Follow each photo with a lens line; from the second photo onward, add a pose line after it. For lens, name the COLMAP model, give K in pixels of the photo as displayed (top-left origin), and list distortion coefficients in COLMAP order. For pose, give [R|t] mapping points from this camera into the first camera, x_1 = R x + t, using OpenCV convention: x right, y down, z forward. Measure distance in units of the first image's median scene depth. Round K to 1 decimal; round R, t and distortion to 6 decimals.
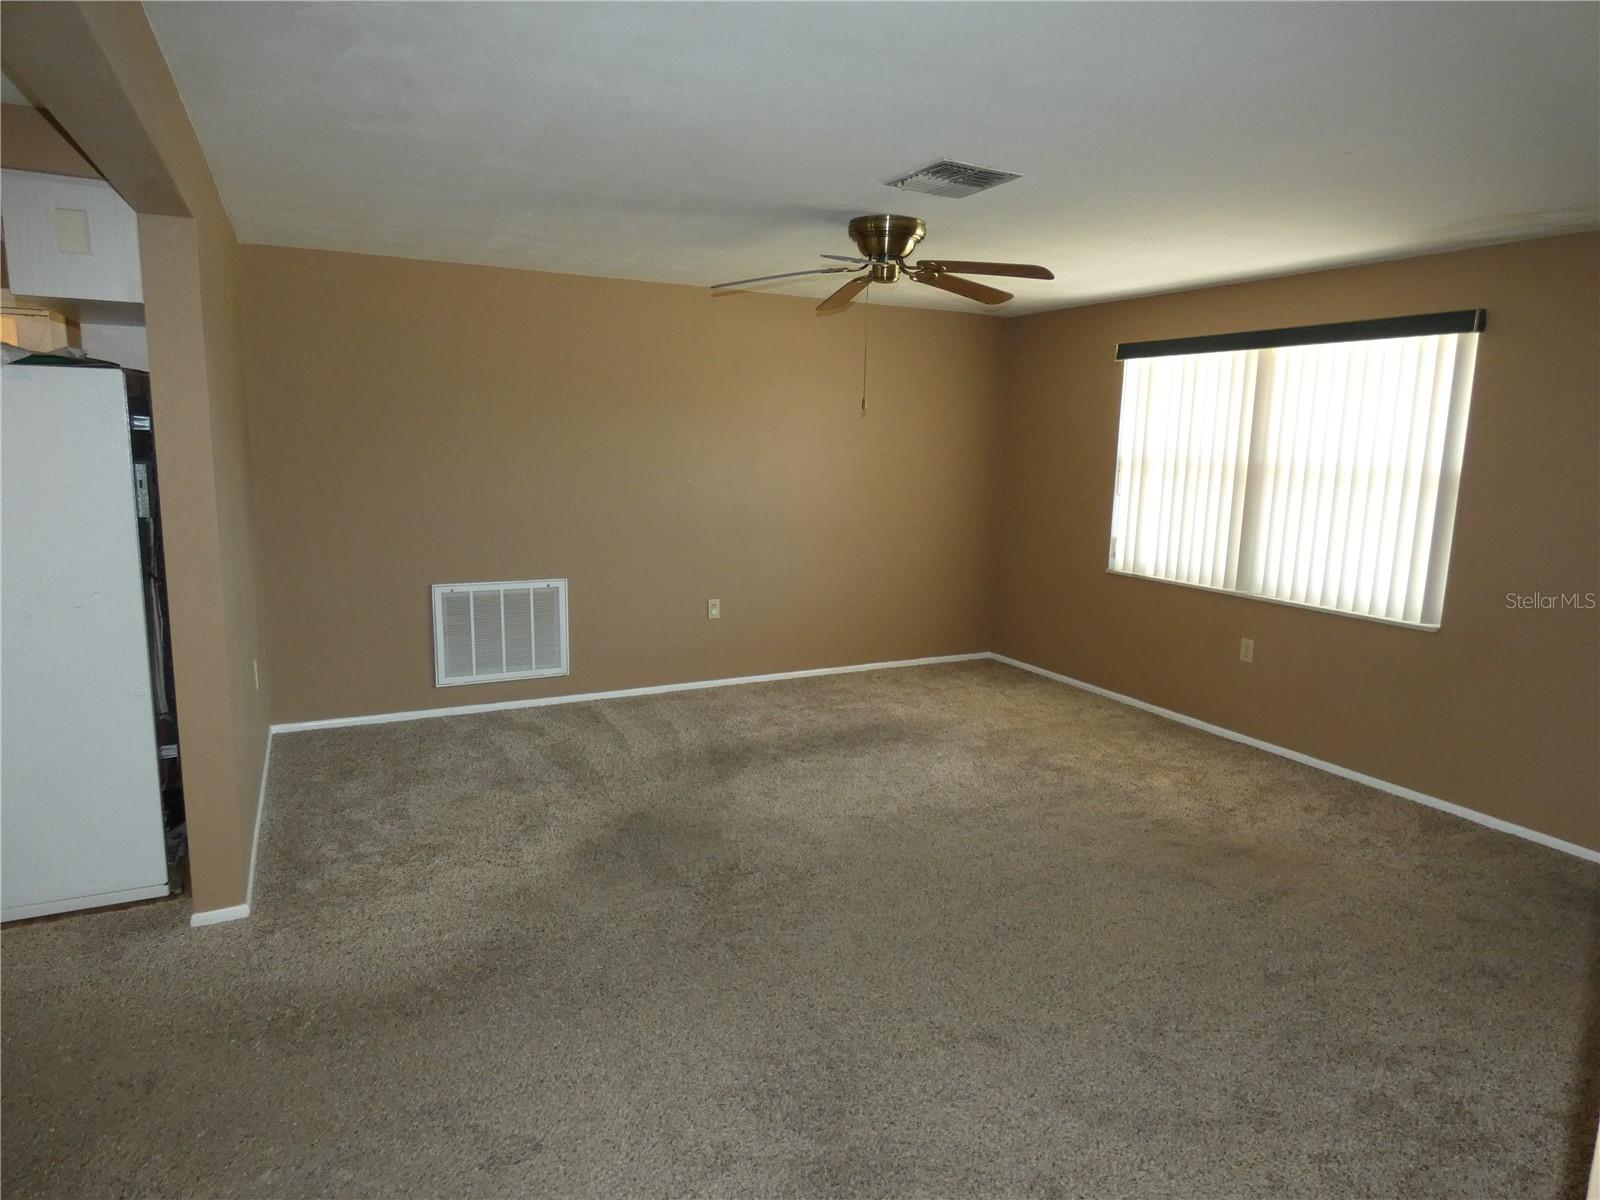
lens RADIAL K [[929.2, 0, 800.0], [0, 929.2, 600.0], [0, 0, 1]] dist [-0.010396, -0.000862]
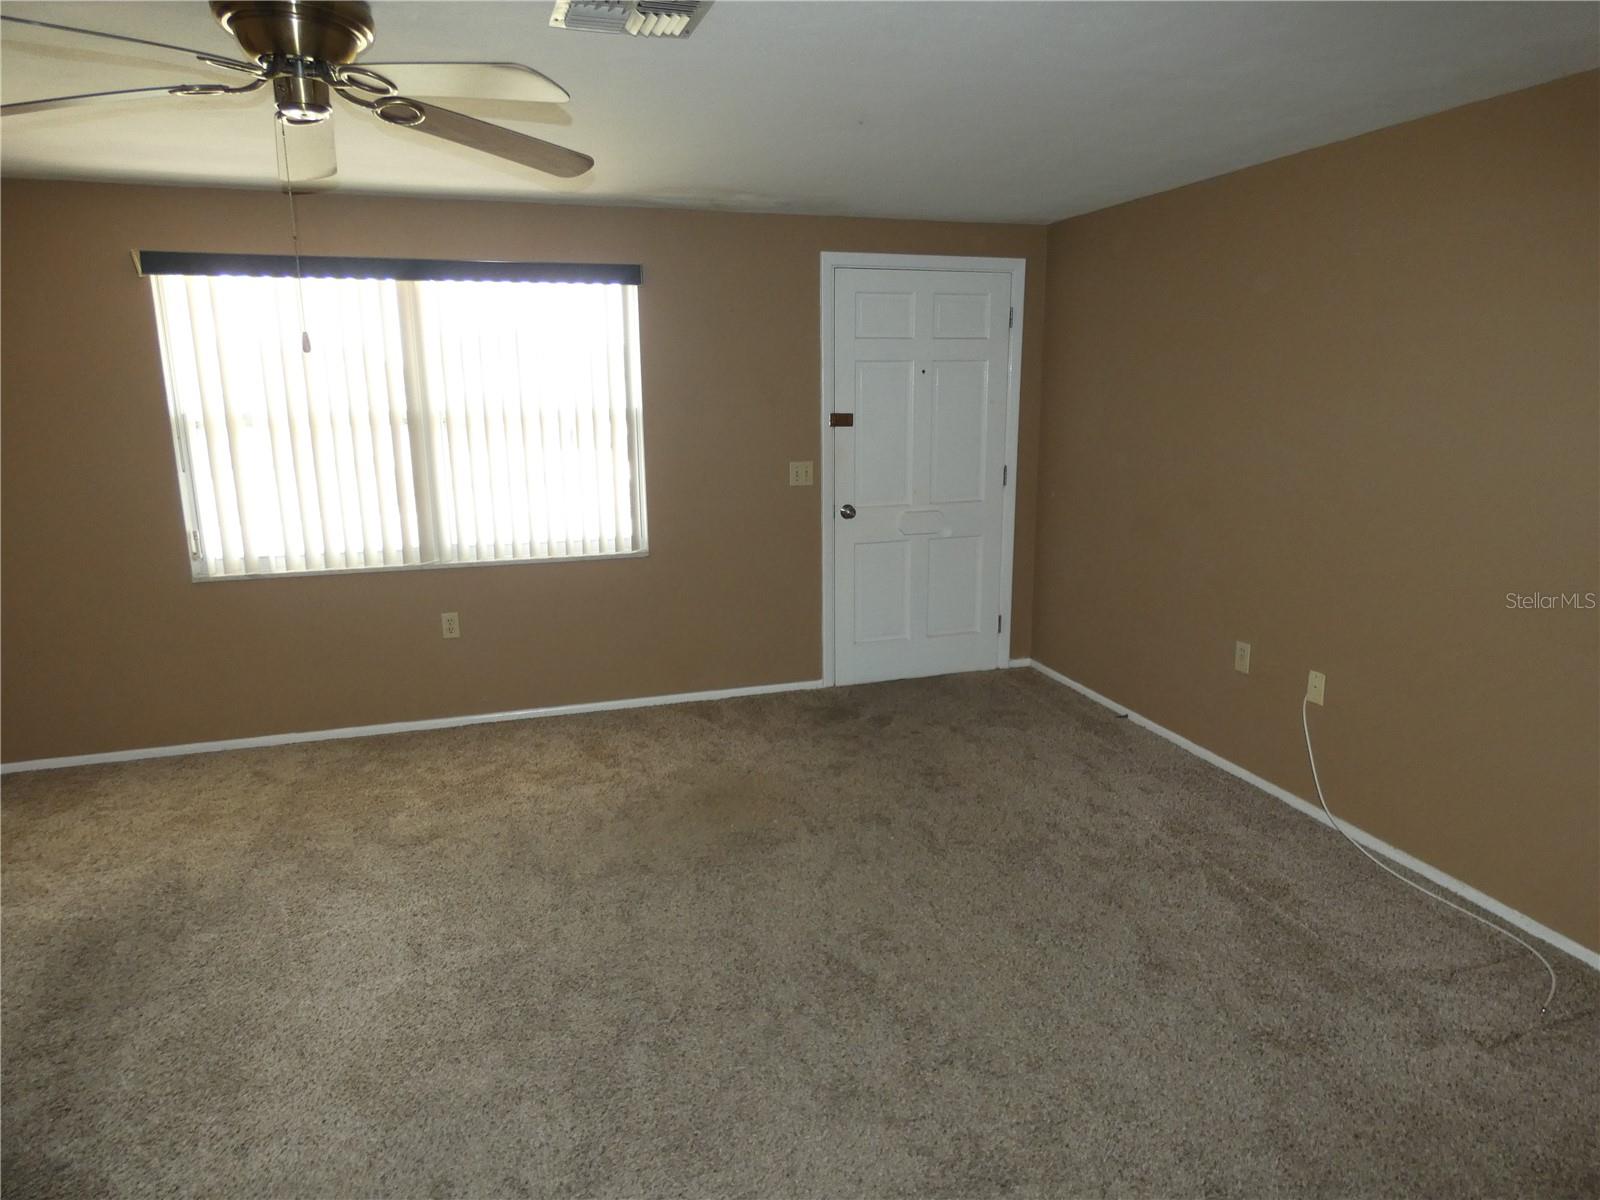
lens RADIAL K [[944.3, 0, 804.2], [0, 944.3, 597.5], [0, 0, 1]] dist [-0.039276, 0.031502]
pose [[0.169965, -0.231846, 0.957789, -0.318934], [0.179777, 0.962915, 0.201184, -0.091565], [-0.968913, 0.137994, 0.205342, 0.477062]]
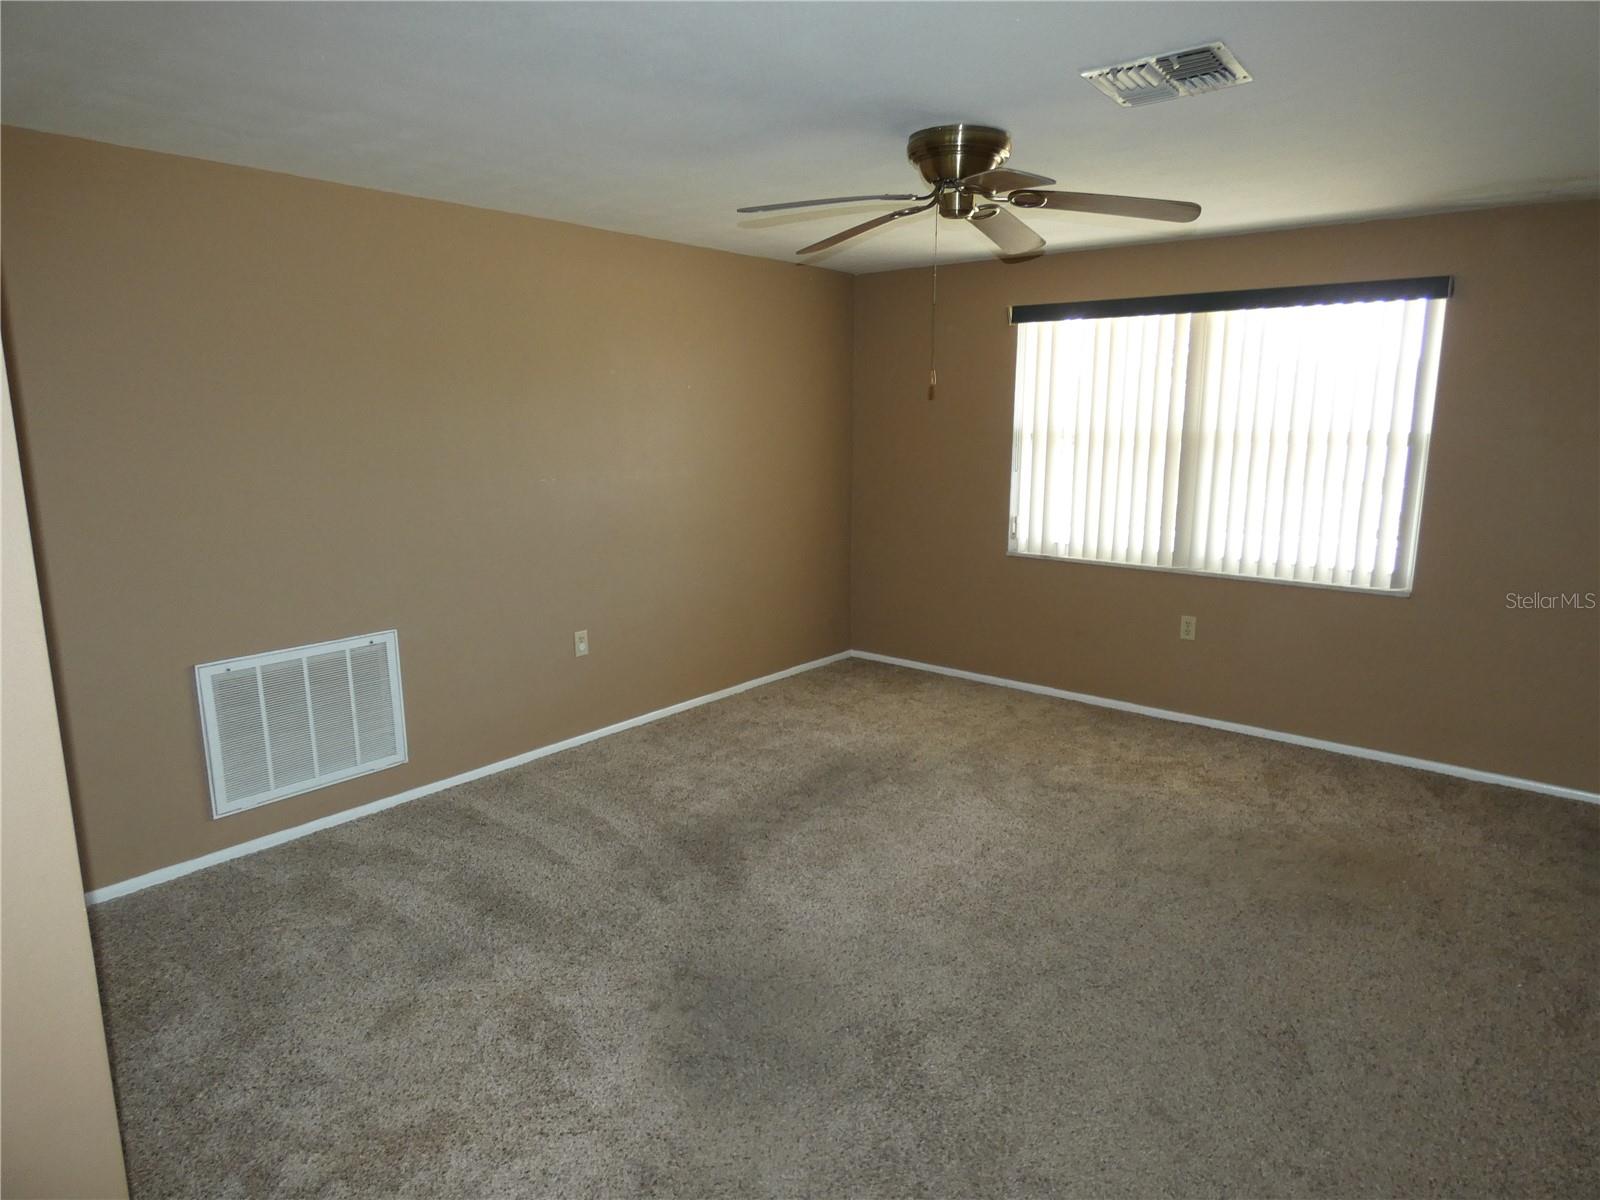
lens RADIAL K [[937.2, 0, 800.0], [0, 937.2, 600.0], [0, 0, 1]] dist [-0.001519, -0.002426]
pose [[0.922368, -0.100092, 0.373120, -0.251490], [0.088672, 0.994918, 0.047692, -0.056439], [-0.375997, -0.010904, 0.926557, 0.245251]]
